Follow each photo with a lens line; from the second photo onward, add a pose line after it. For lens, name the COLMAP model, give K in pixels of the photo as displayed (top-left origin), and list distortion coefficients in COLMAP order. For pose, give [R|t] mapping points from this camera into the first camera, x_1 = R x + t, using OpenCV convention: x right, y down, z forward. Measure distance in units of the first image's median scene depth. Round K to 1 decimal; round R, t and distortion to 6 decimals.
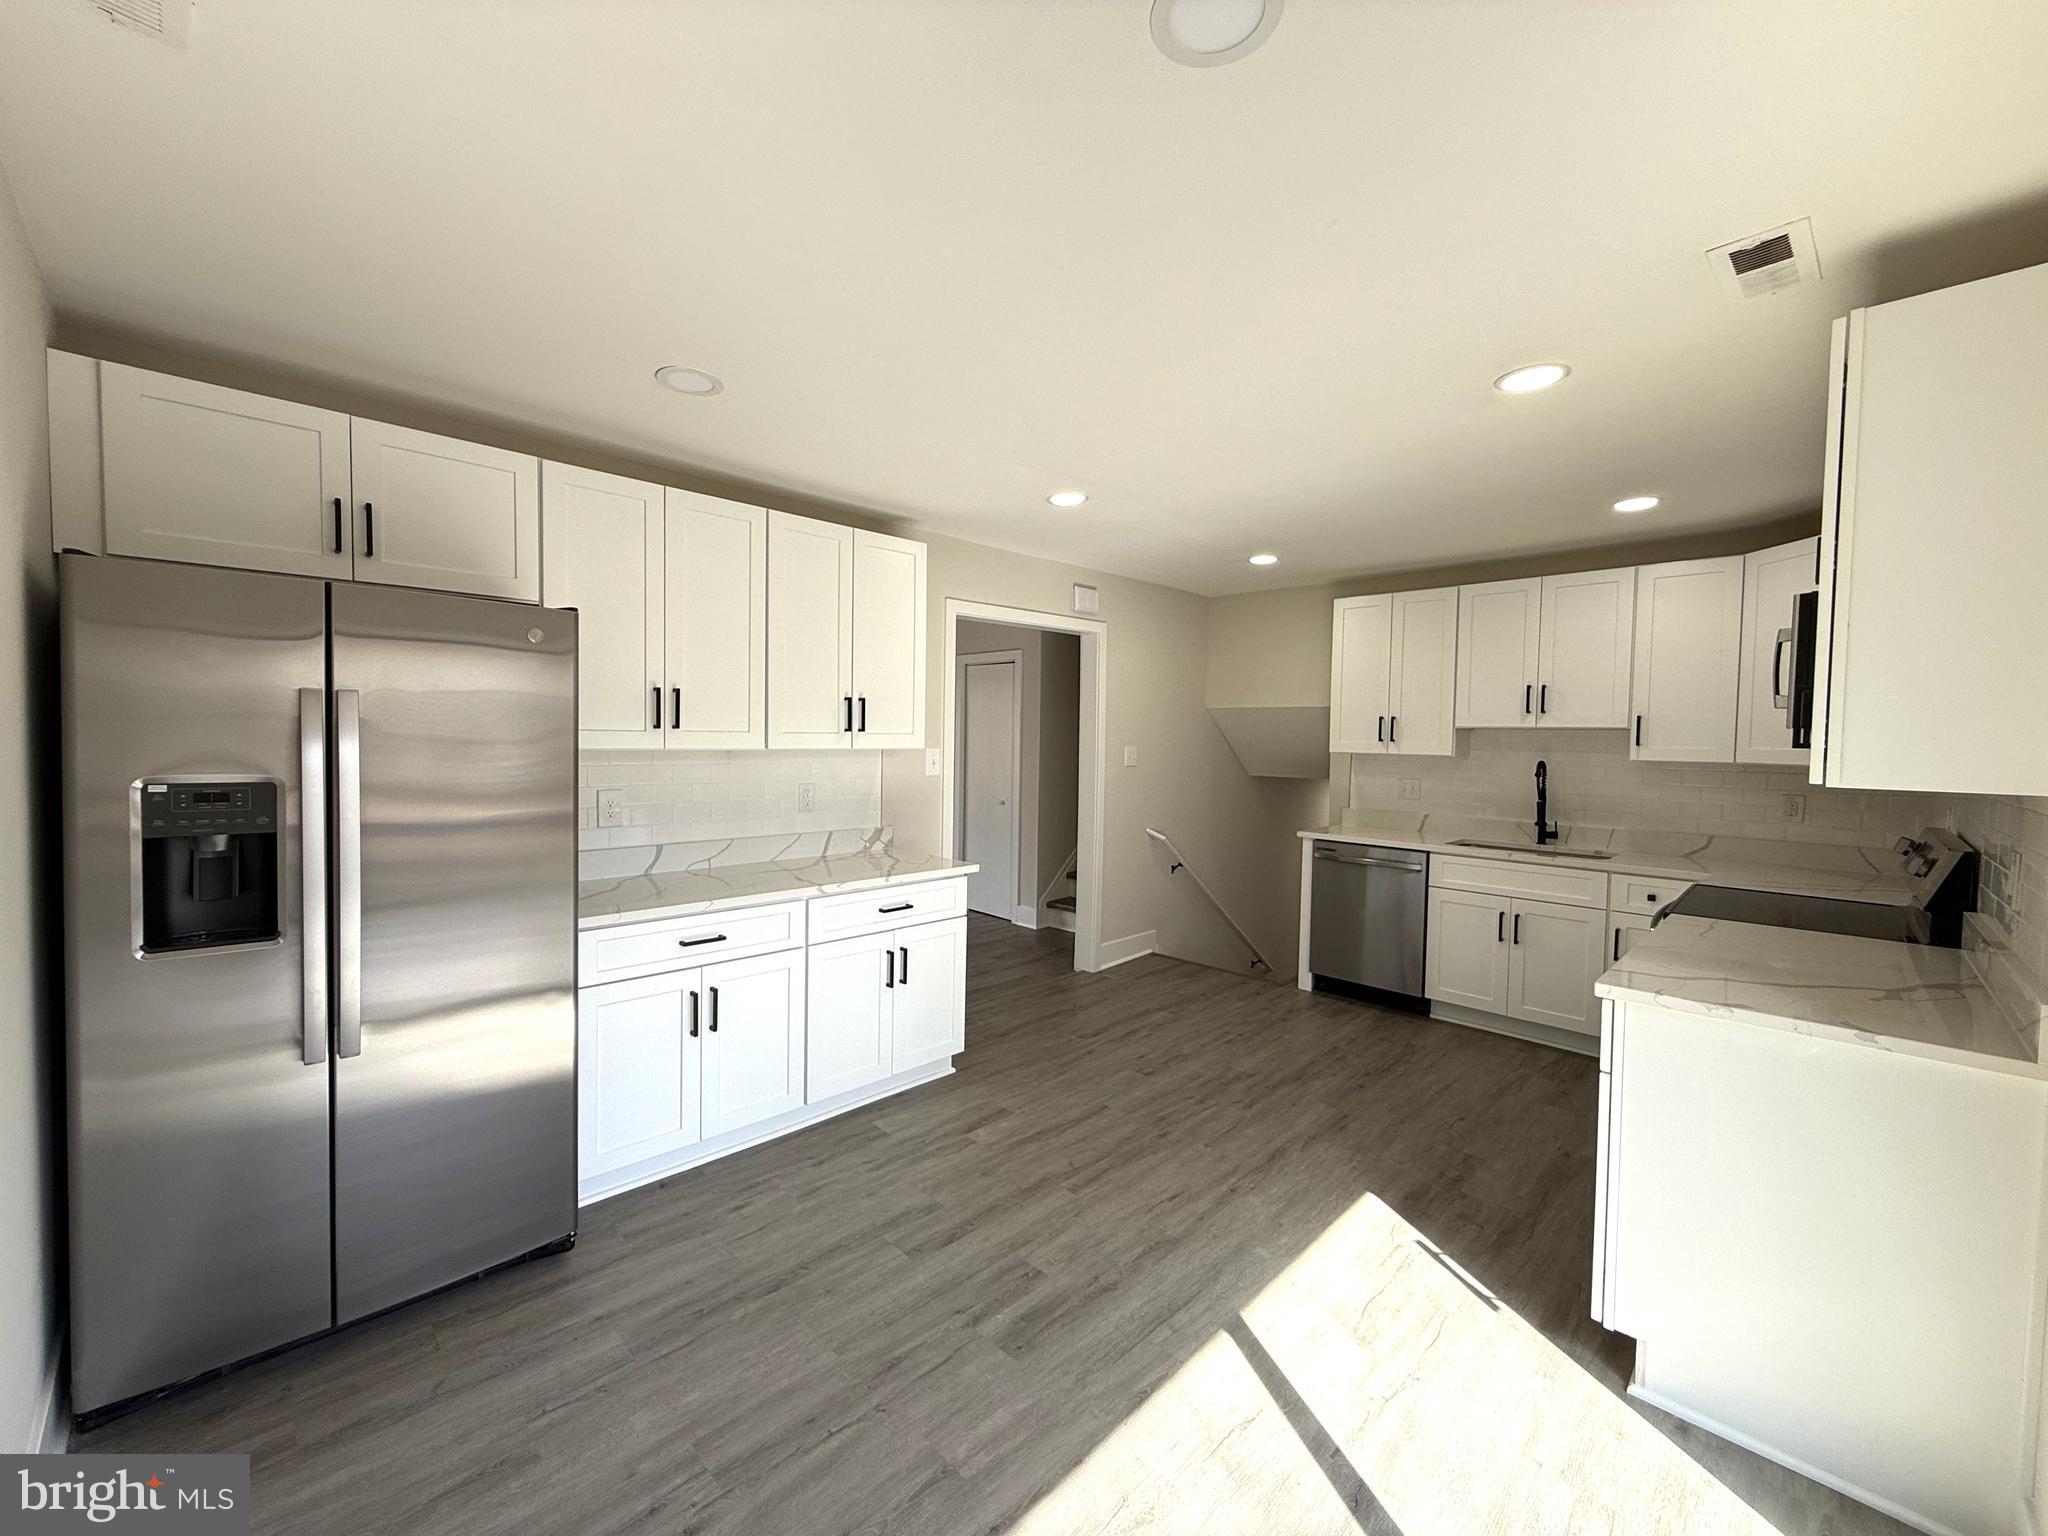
lens RADIAL K [[813.0, 0, 1020.9], [0, 813.0, 767.2], [0, 0, 1]] dist [0.000914, -0.000496]
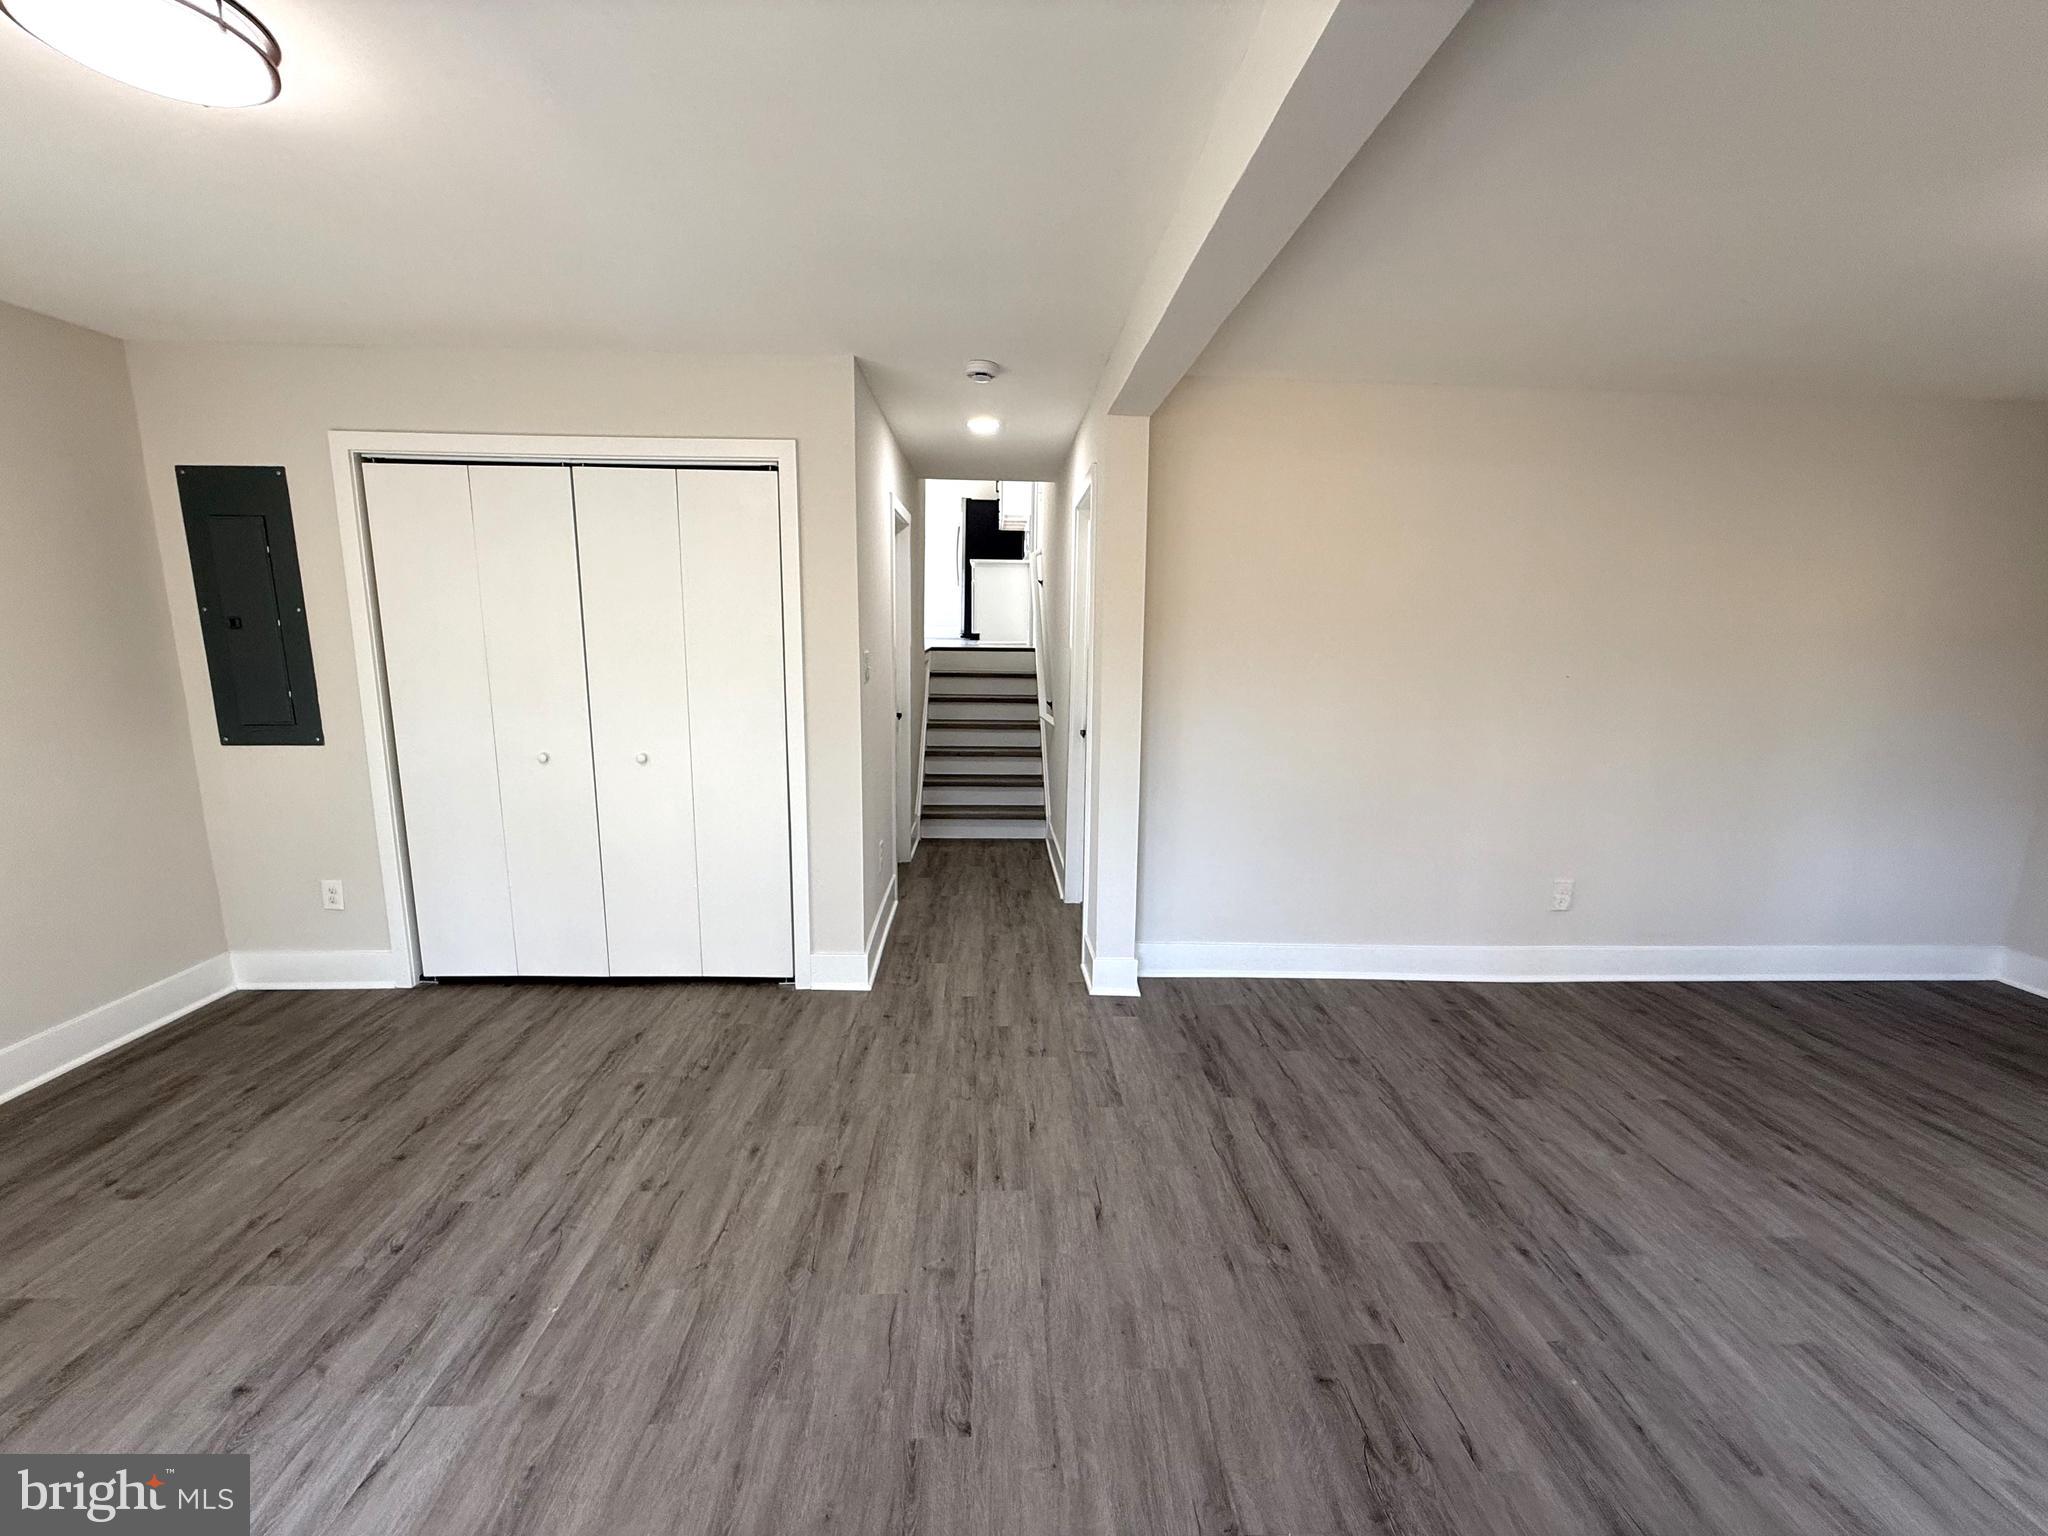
lens RADIAL K [[813.0, 0, 1011.1], [0, 813.0, 770.3], [0, 0, 1]] dist [0.000914, -0.000496]
pose [[-0.681540, 0.107966, -0.723772, 0.486287], [-0.047499, 0.980444, 0.190982, -0.050982], [0.730237, 0.164540, -0.663084, 1.553250]]
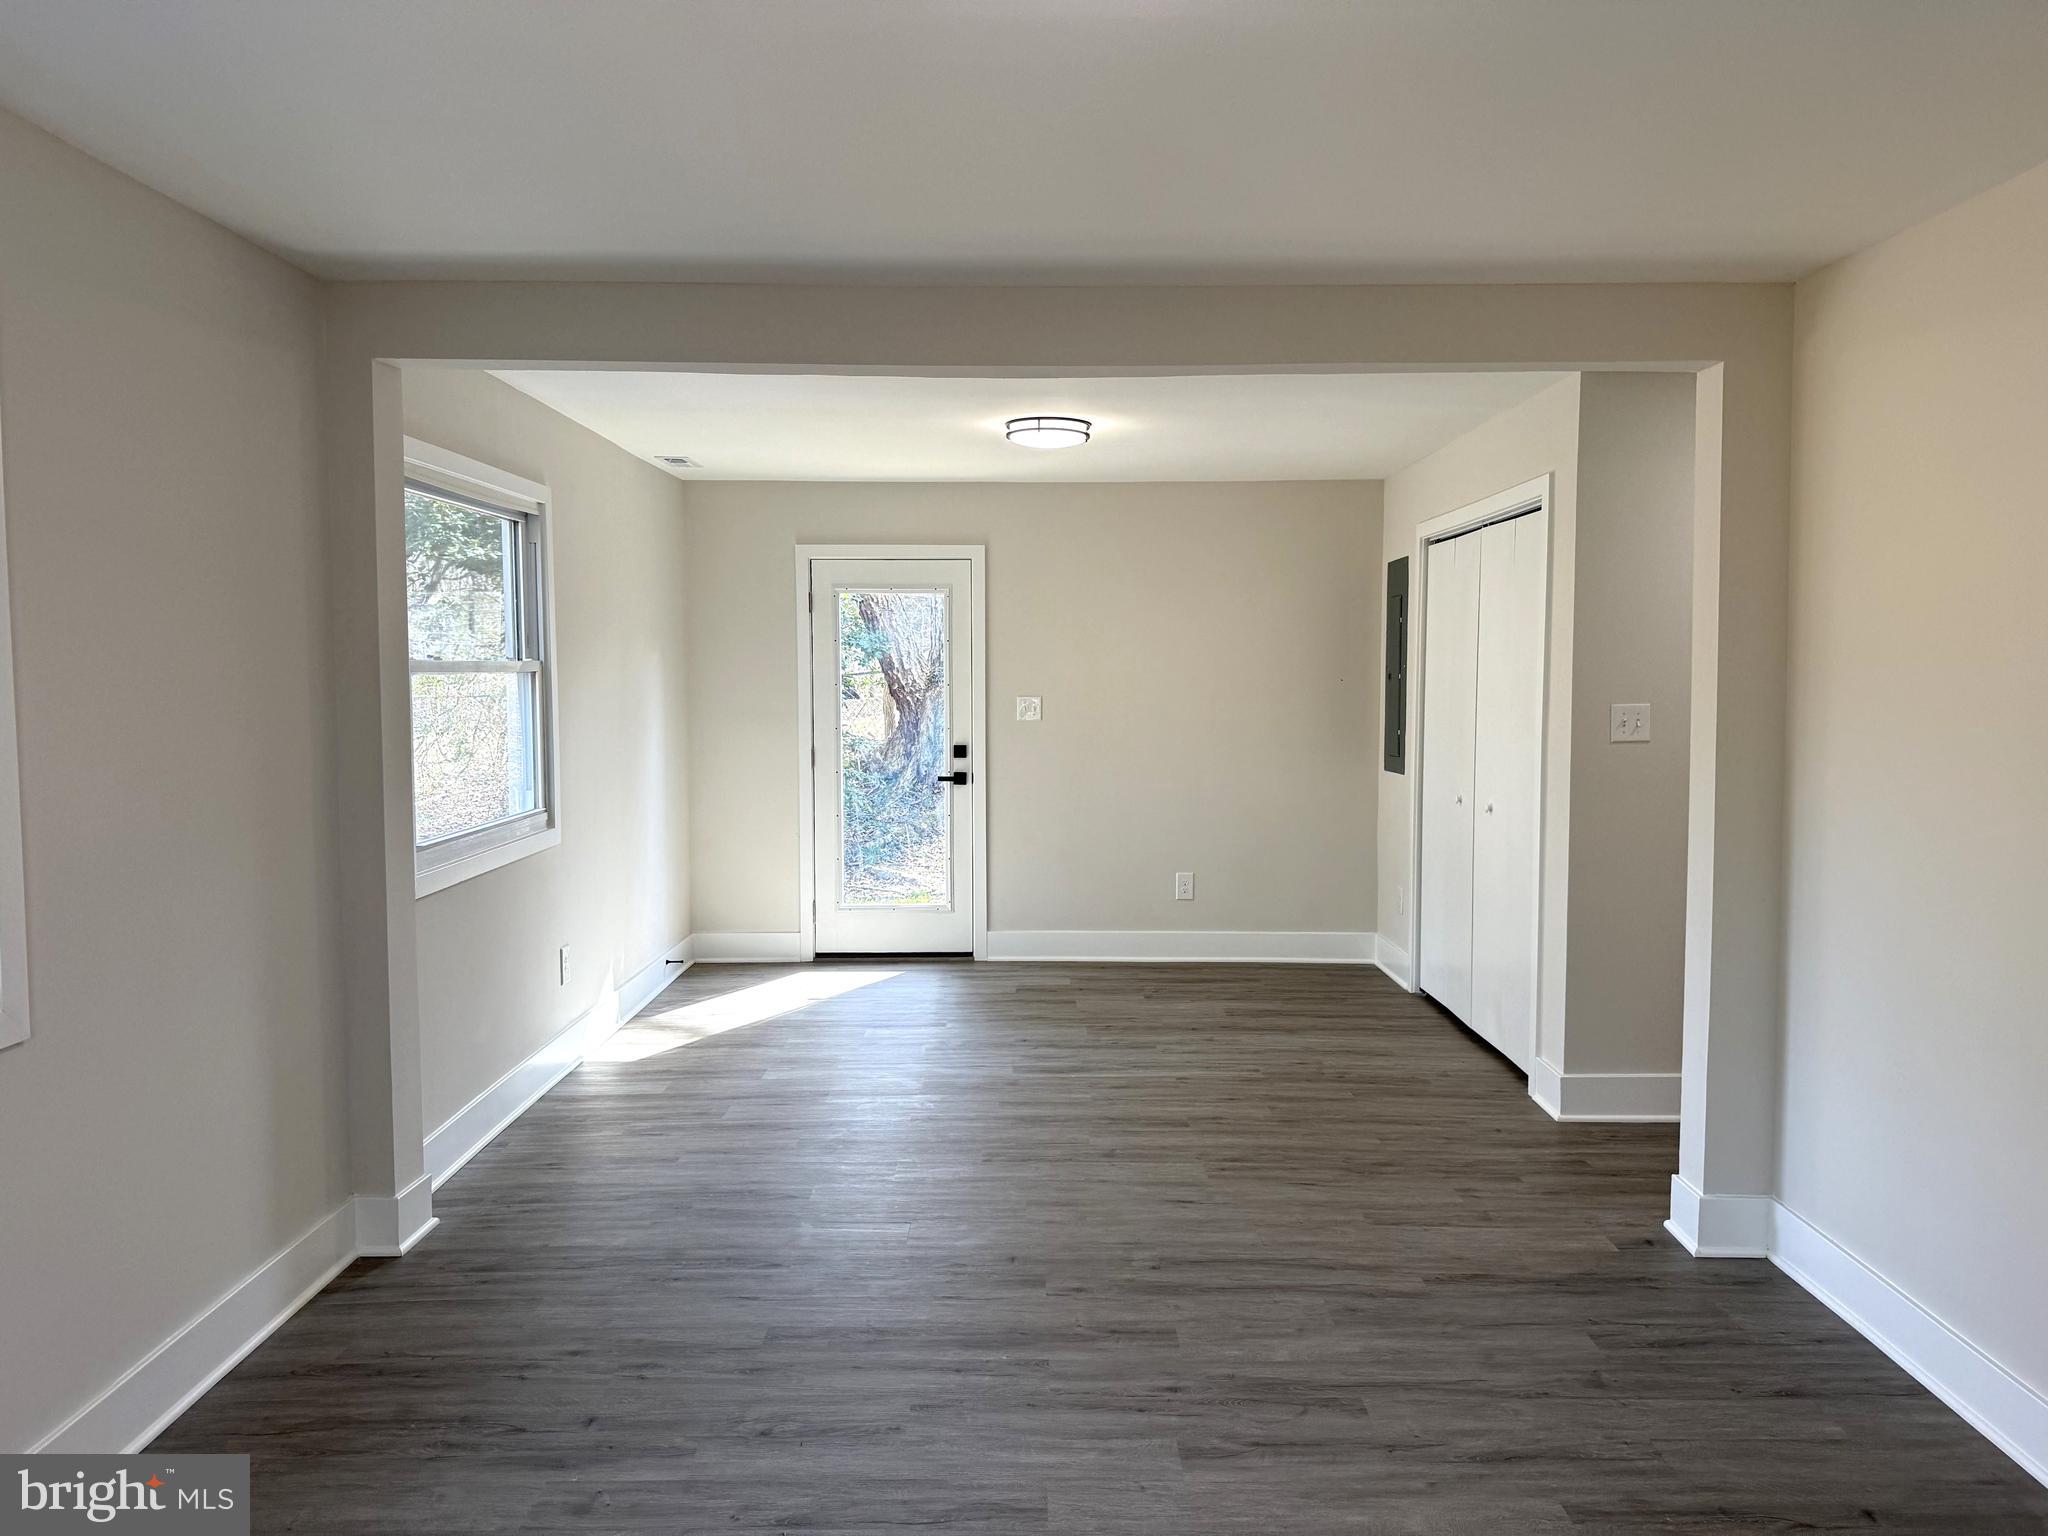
lens RADIAL K [[1415.3, 0, 1025.3], [0, 1415.3, 767.6], [0, 0, 1]] dist [-0.055310, -0.004496]
pose [[-0.706414, -0.061335, 0.705137, -1.227143], [0.013457, 0.994894, 0.100020, -0.095670], [-0.707671, 0.080145, -0.701982, 2.402888]]
